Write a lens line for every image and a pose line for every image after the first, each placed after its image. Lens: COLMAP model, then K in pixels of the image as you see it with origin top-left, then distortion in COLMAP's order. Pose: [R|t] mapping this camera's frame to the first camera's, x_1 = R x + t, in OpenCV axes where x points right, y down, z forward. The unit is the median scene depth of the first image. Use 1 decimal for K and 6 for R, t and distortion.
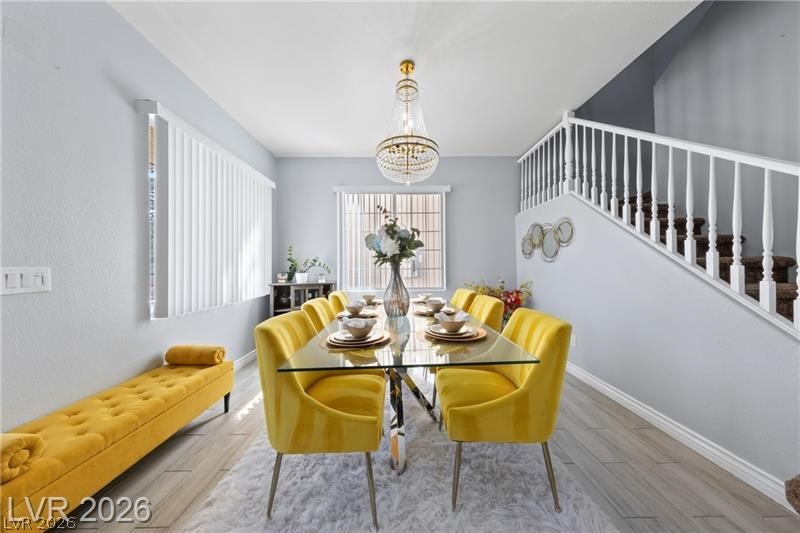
lens RADIAL K [[249.9, 0, 398.7], [0, 249.9, 265.0], [0, 0, 1]] dist [-0.001213, 0.000021]
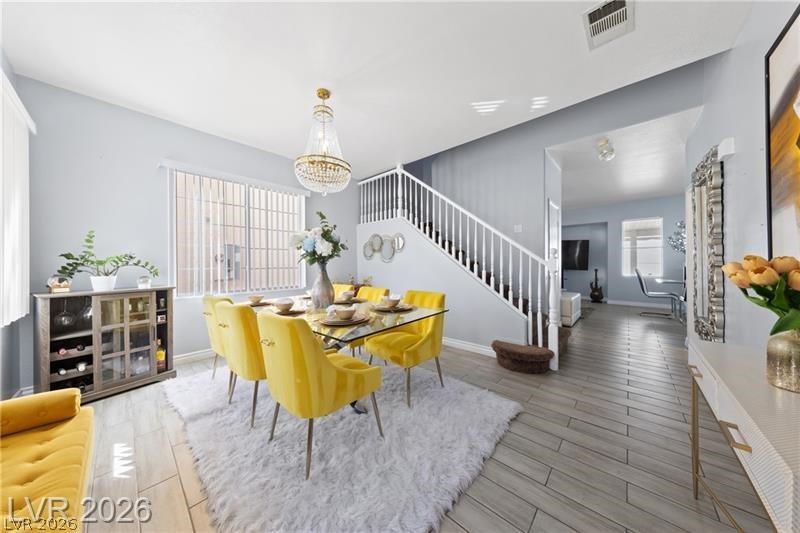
lens RADIAL K [[249.9, 0, 404.1], [0, 249.9, 265.6], [0, 0, 1]] dist [-0.001213, 0.000021]
pose [[0.672018, 0.000253, 0.740535, -0.416226], [0.000321, 1.000000, -0.000633, 0.006710], [-0.740535, 0.000663, 0.672018, -0.043111]]
